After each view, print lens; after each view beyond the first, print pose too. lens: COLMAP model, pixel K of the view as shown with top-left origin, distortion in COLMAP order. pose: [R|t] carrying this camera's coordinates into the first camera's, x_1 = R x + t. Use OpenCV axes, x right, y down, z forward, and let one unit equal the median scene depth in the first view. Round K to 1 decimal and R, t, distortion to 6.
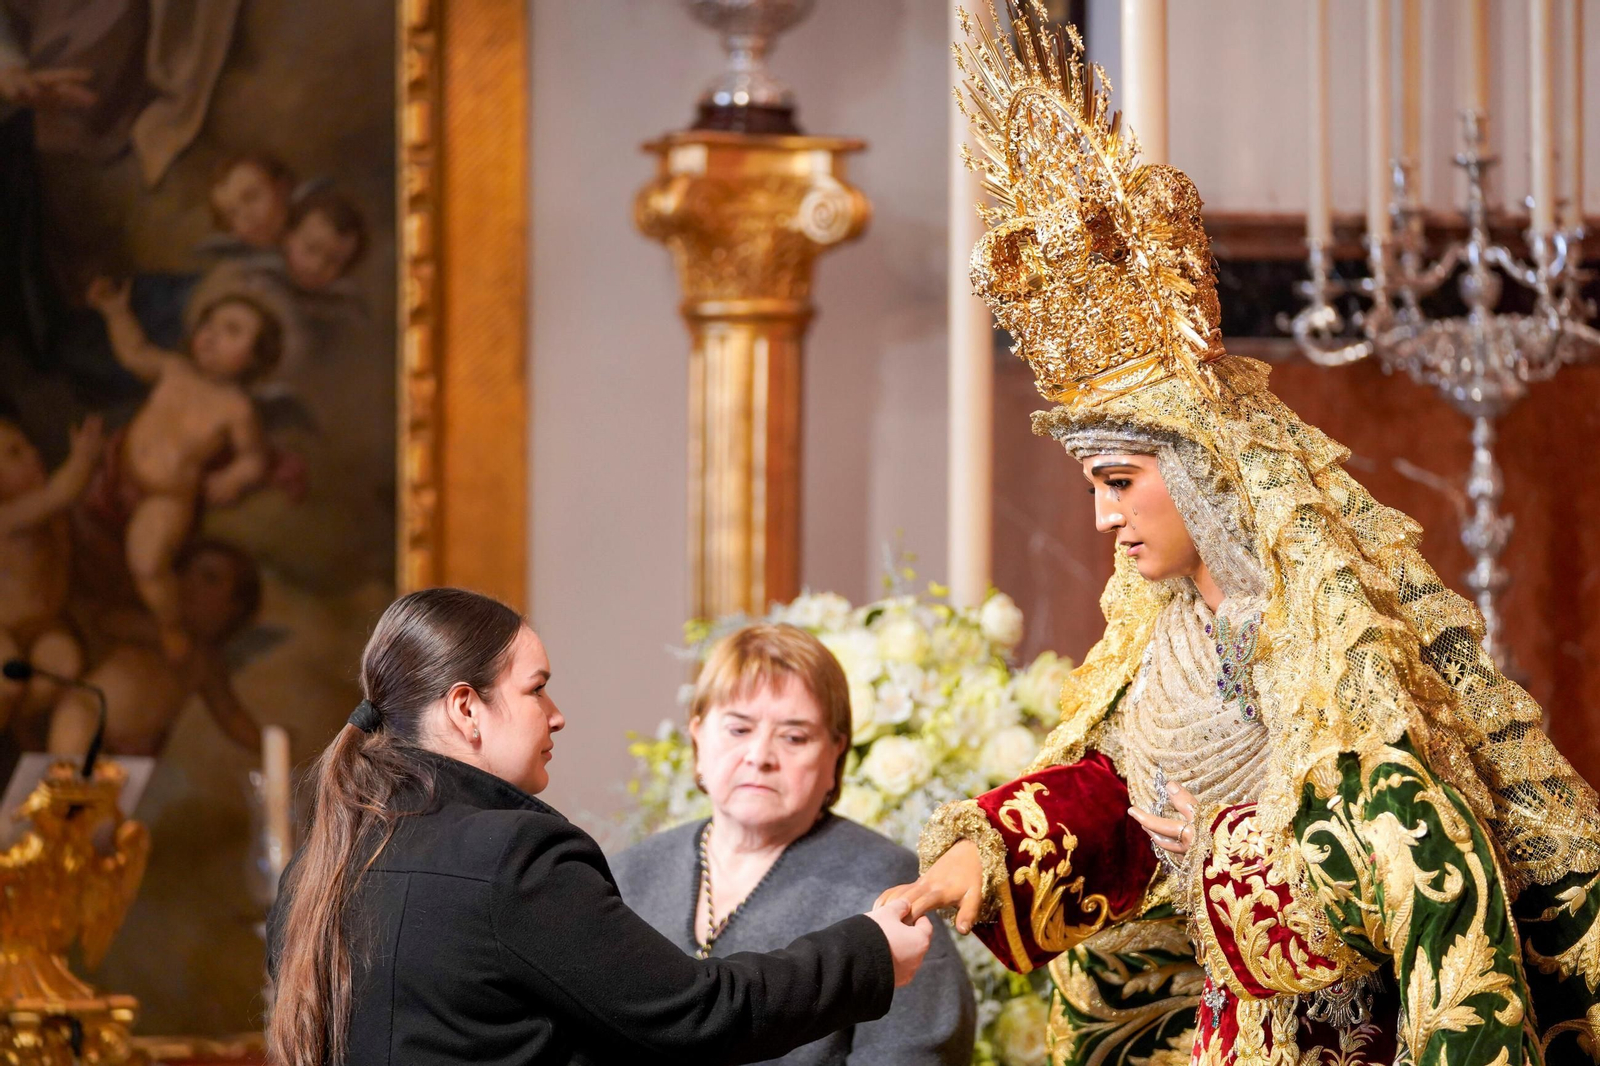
lens RADIAL K [[6089.5, 0, 800.0], [0, 6089.5, 533.0], [0, 0, 1]] dist [0.427701, -0.032370]
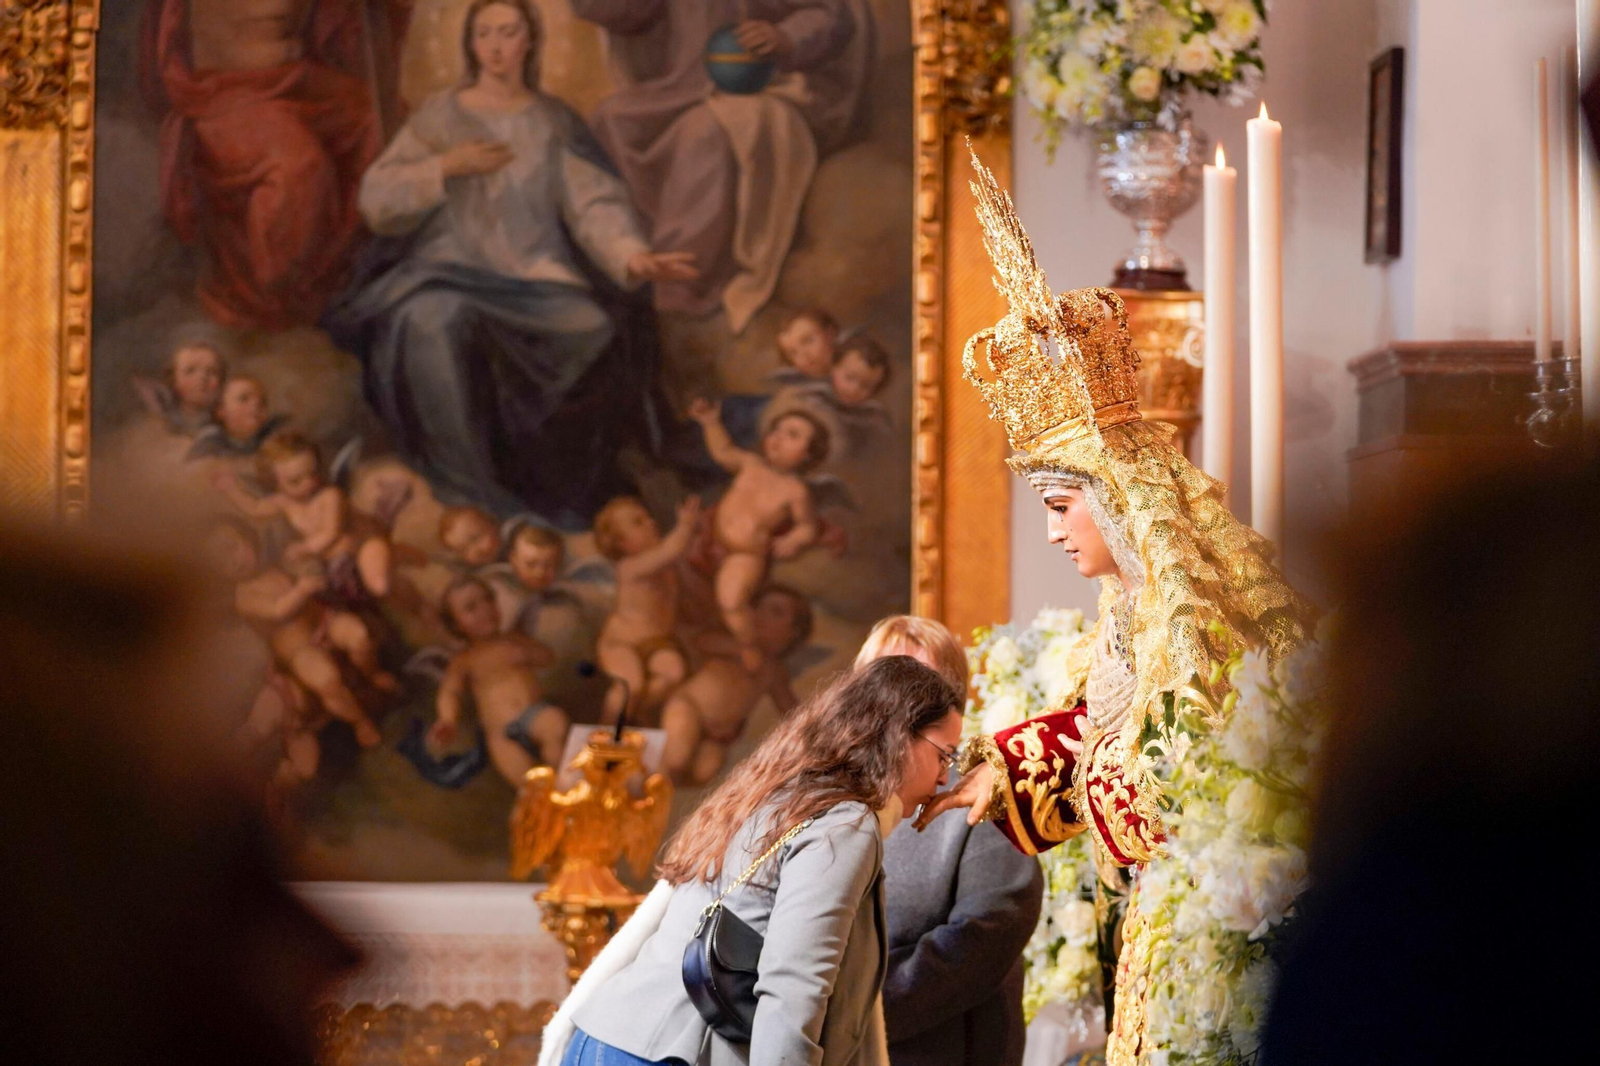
lens RADIAL K [[4750.0, 0, 800.0], [0, 4750.0, 533.0], [0, 0, 1]] dist [-0.370830, 23.377681]
pose [[0.974557, -0.002107, -0.224129, 0.156172], [-0.003339, 0.999708, -0.023916, 0.015687], [0.224114, 0.024055, 0.974266, -0.063610]]
